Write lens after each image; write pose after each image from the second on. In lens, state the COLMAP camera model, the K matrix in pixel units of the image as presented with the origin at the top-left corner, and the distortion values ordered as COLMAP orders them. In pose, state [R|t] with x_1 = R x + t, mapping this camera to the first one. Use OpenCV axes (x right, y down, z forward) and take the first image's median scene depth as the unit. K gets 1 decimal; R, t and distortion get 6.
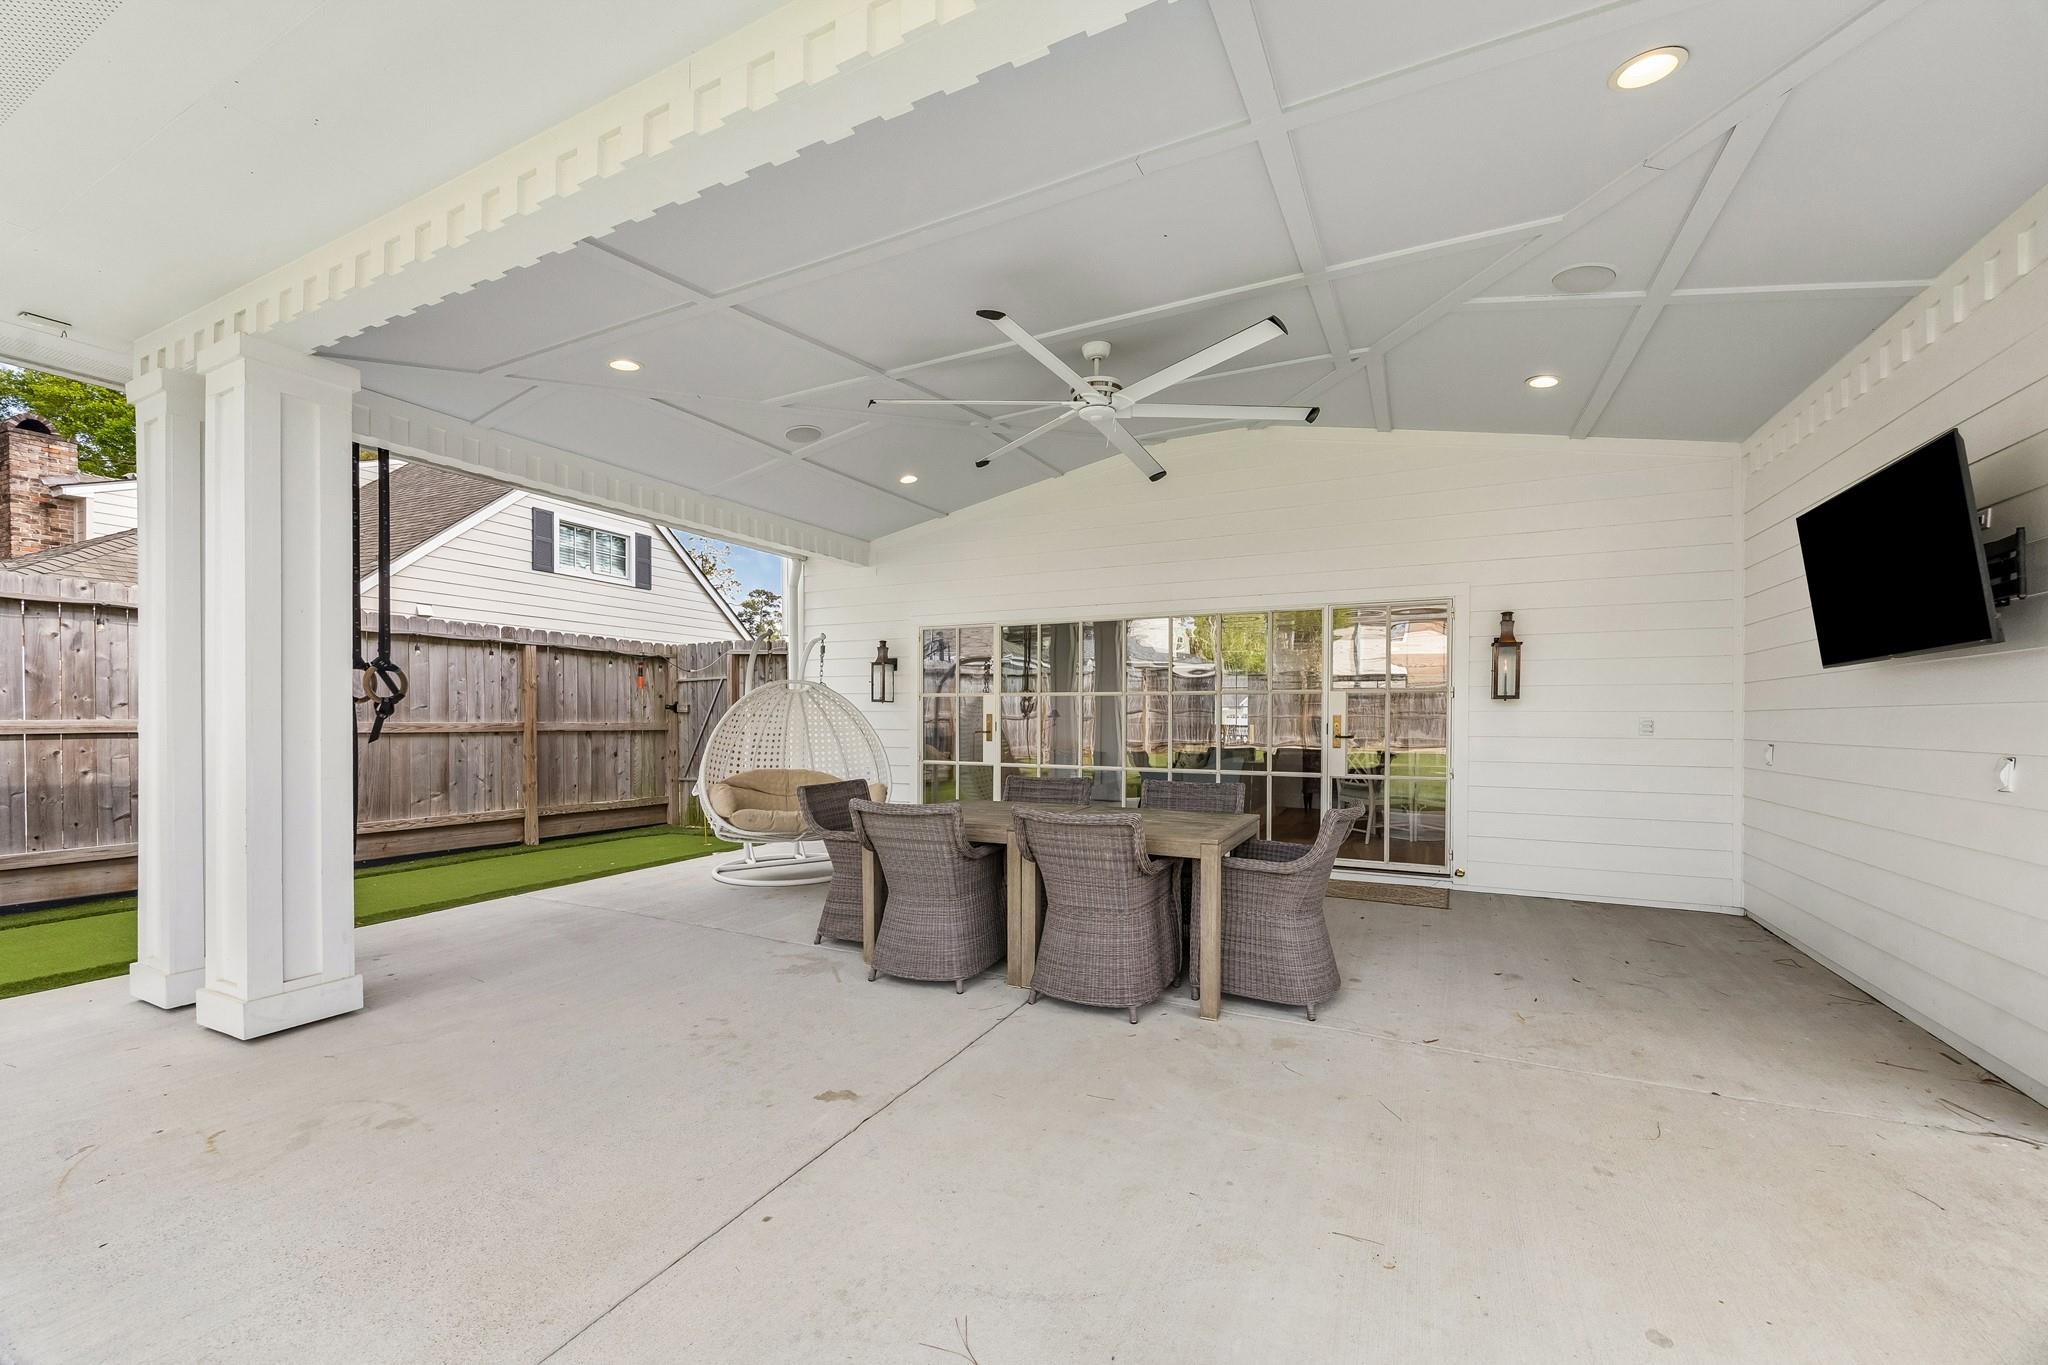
lens RADIAL K [[798.3, 0, 1027.1], [0, 798.3, 690.6], [0, 0, 1]] dist [0.000305, 0.000052]
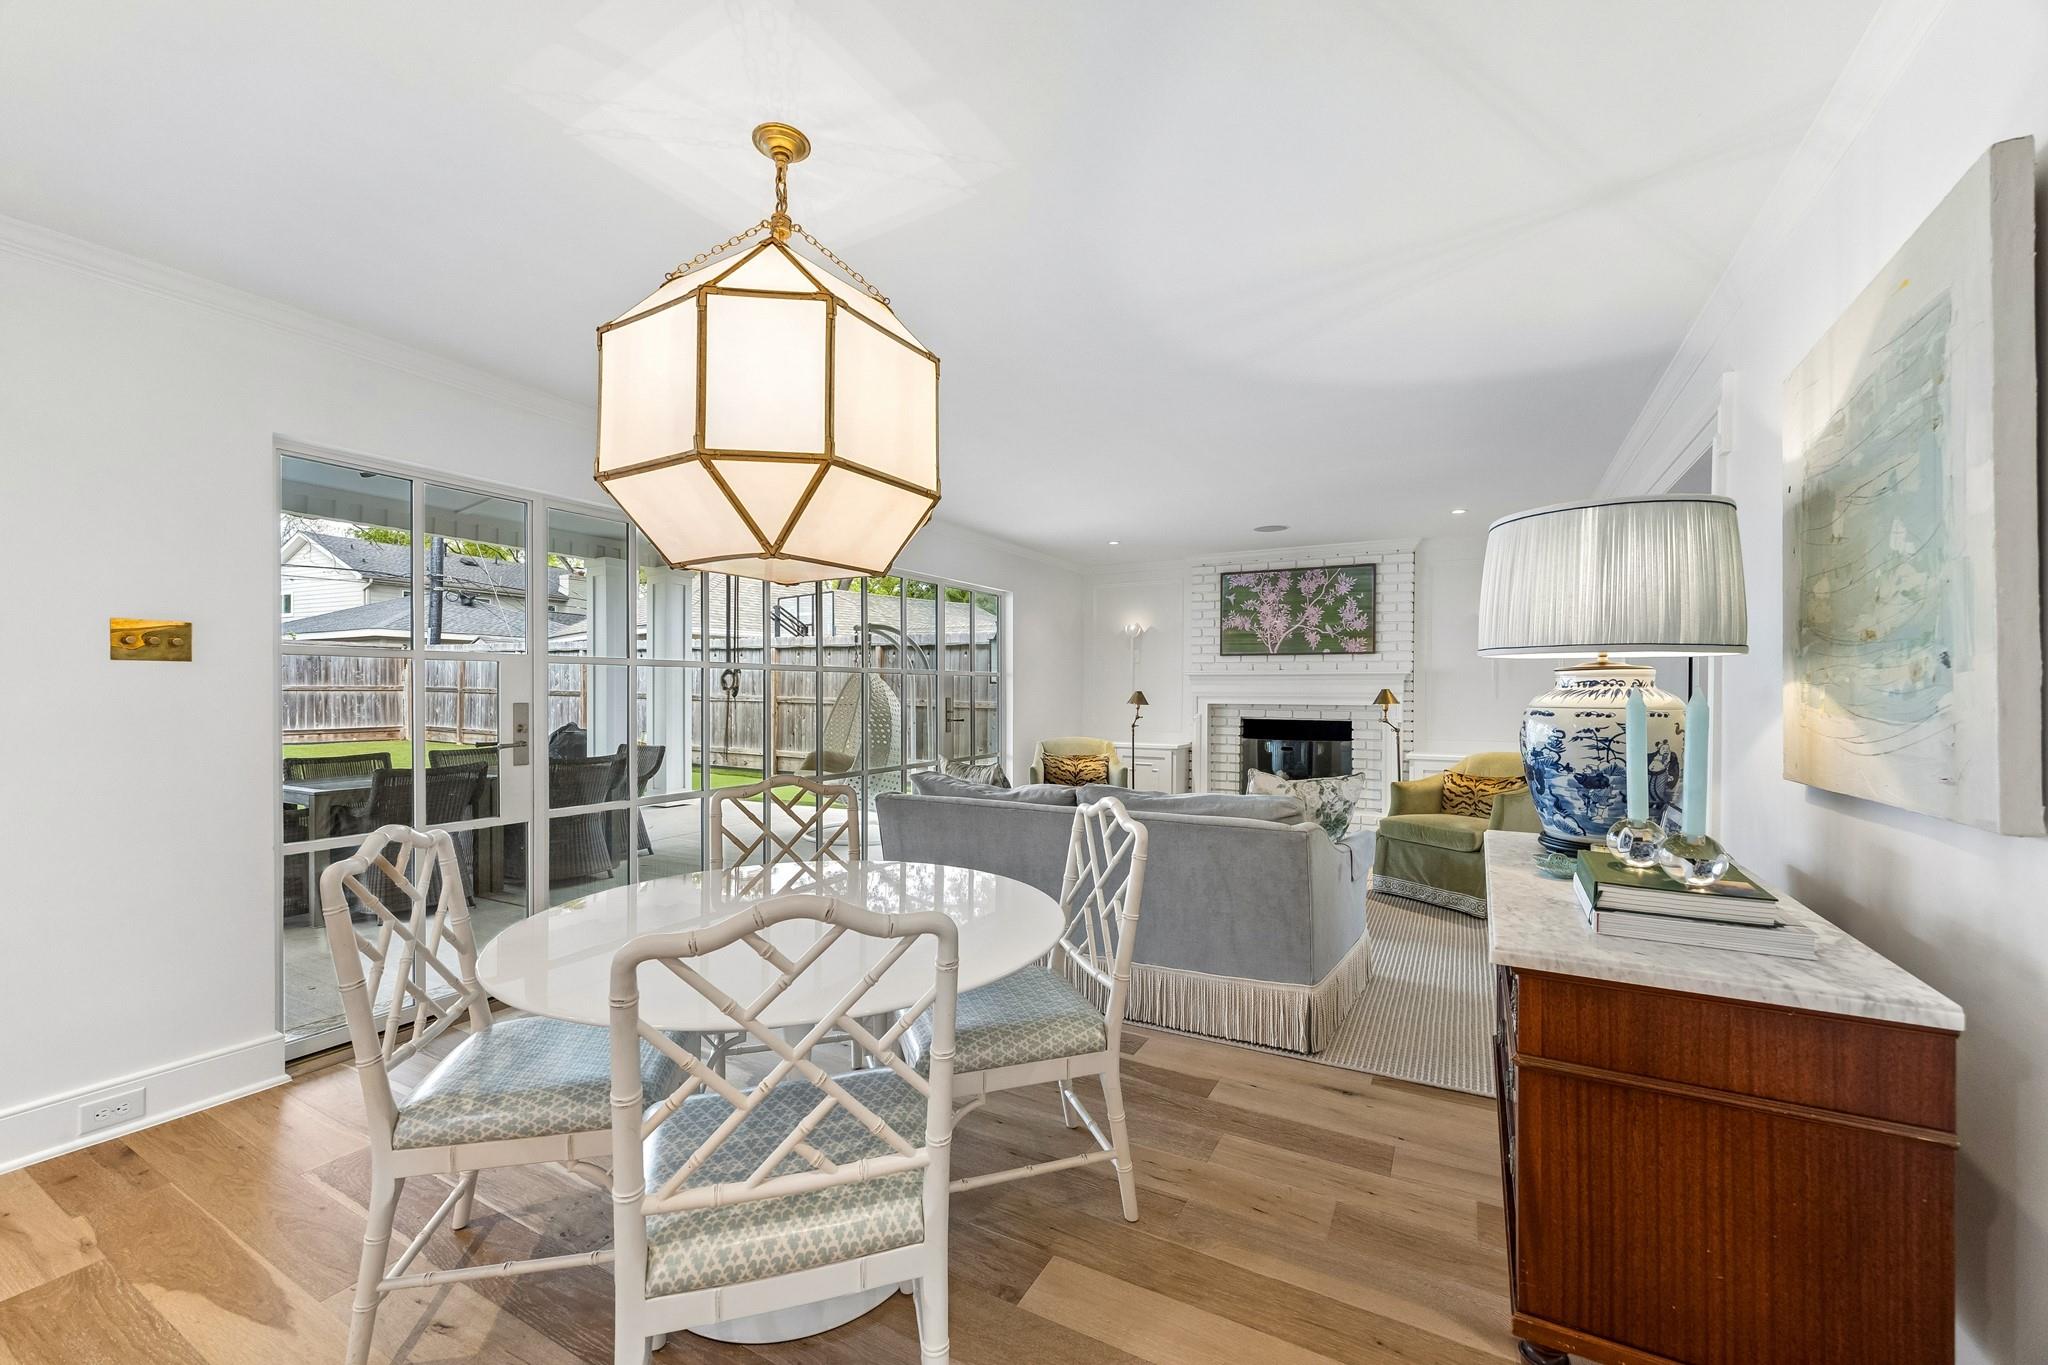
lens RADIAL K [[807.9, 0, 1029.2], [0, 807.9, 696.1], [0, 0, 1]] dist [0.001997, 0.000195]
pose [[-0.037946, -0.003645, -0.999273, 0.644658], [0.021328, 0.999763, -0.004457, 0.032850], [0.999052, -0.021481, -0.037859, 0.971813]]
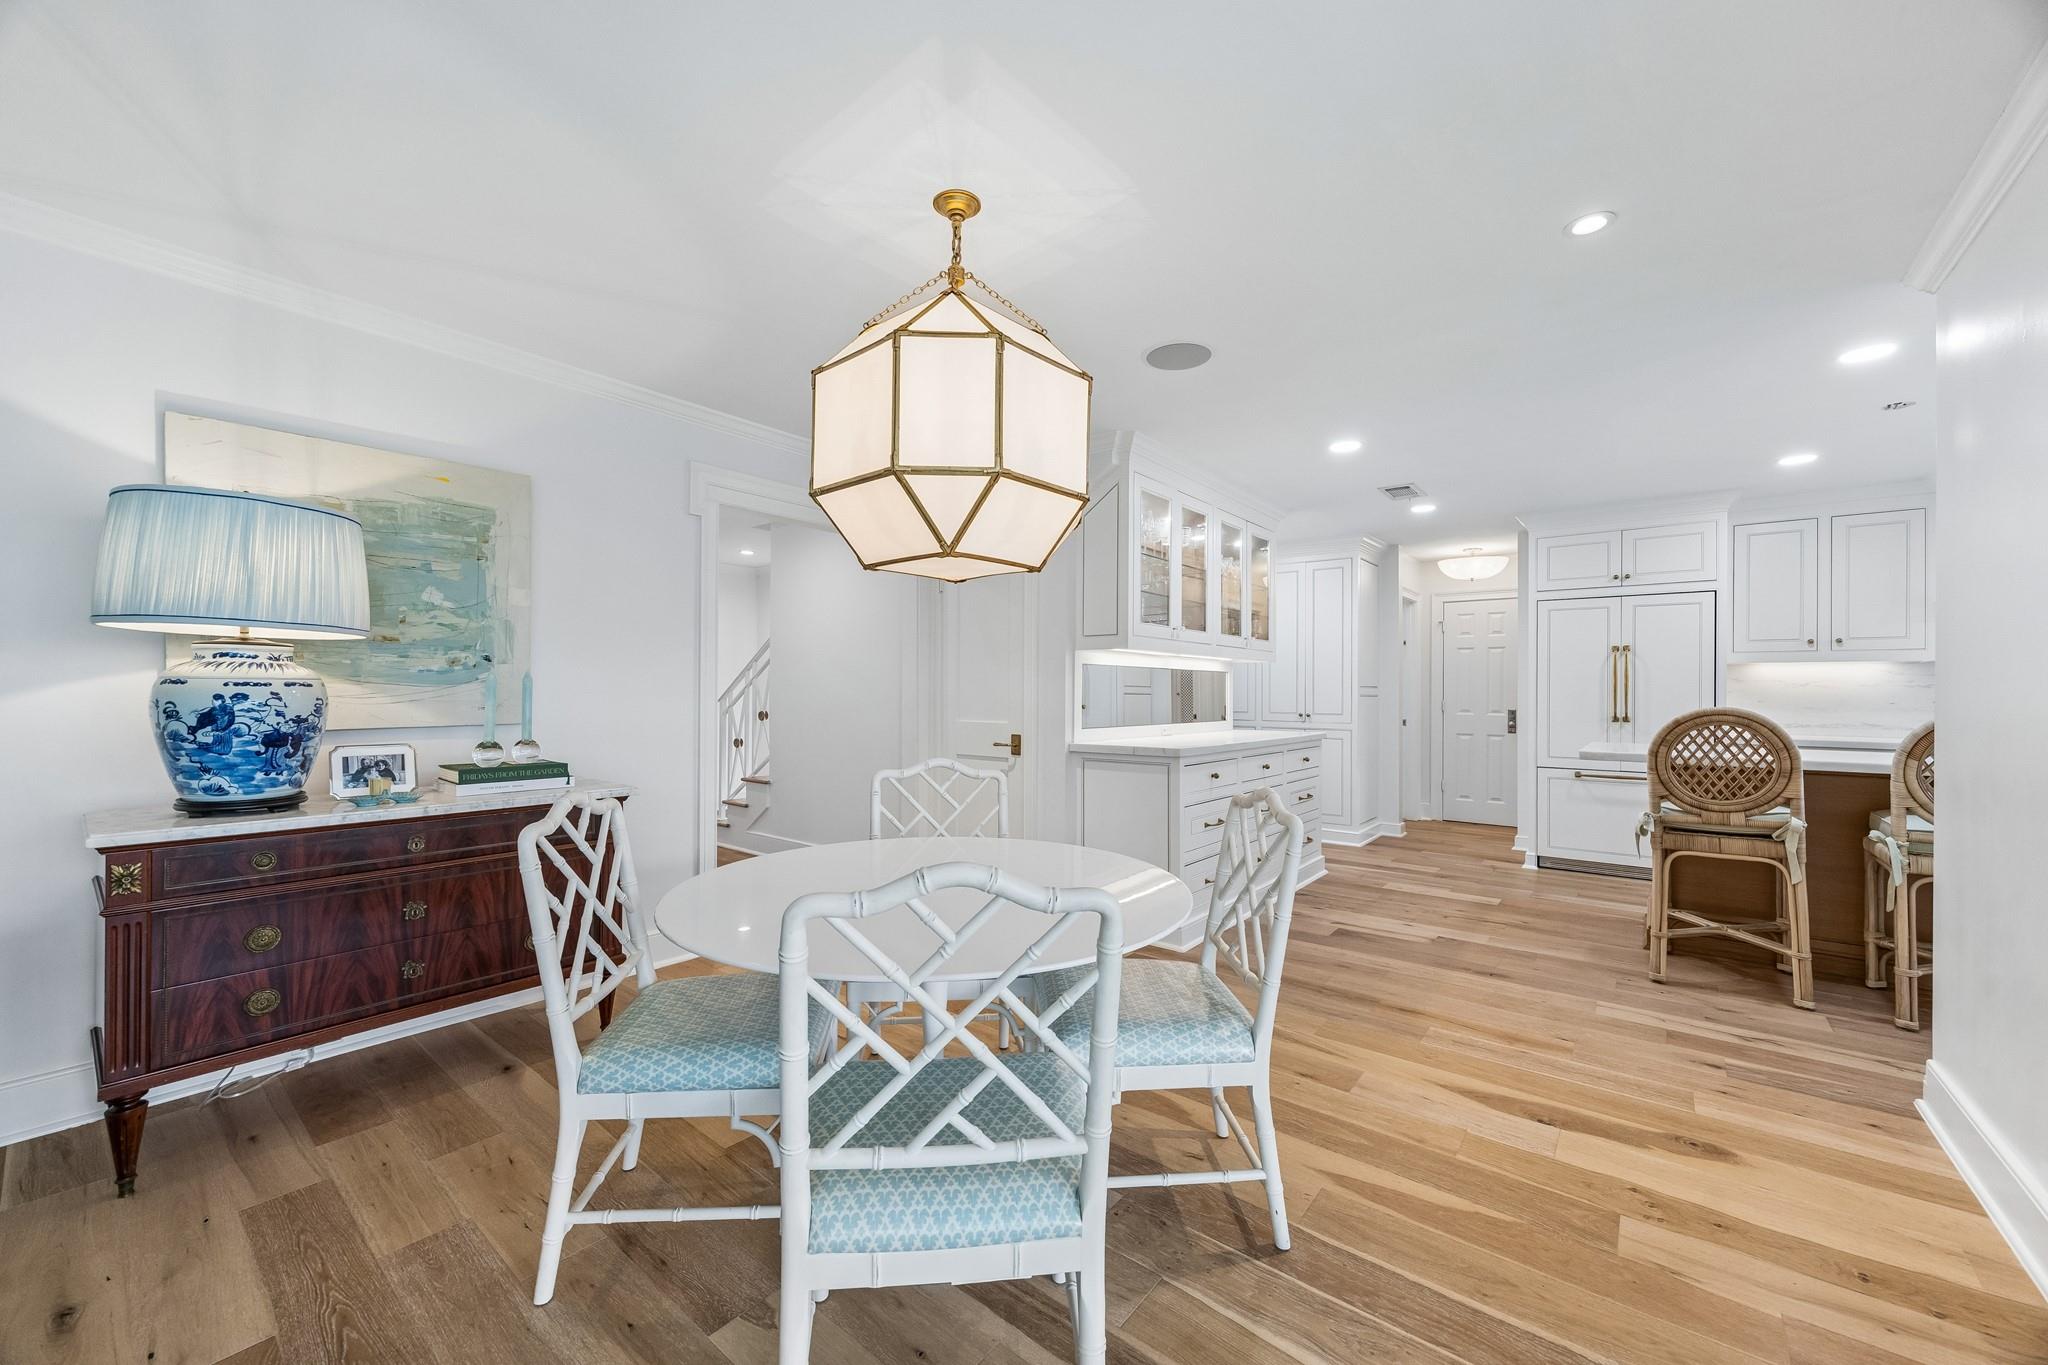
lens RADIAL K [[787.9, 0, 1035.6], [0, 787.9, 690.5], [0, 0, 1]] dist [0.004836, 0.000167]
pose [[0.200051, -0.007320, 0.979758, 0.225716], [-0.030965, 0.999425, 0.013789, 0.031077], [-0.979296, -0.033097, 0.199710, 0.834228]]
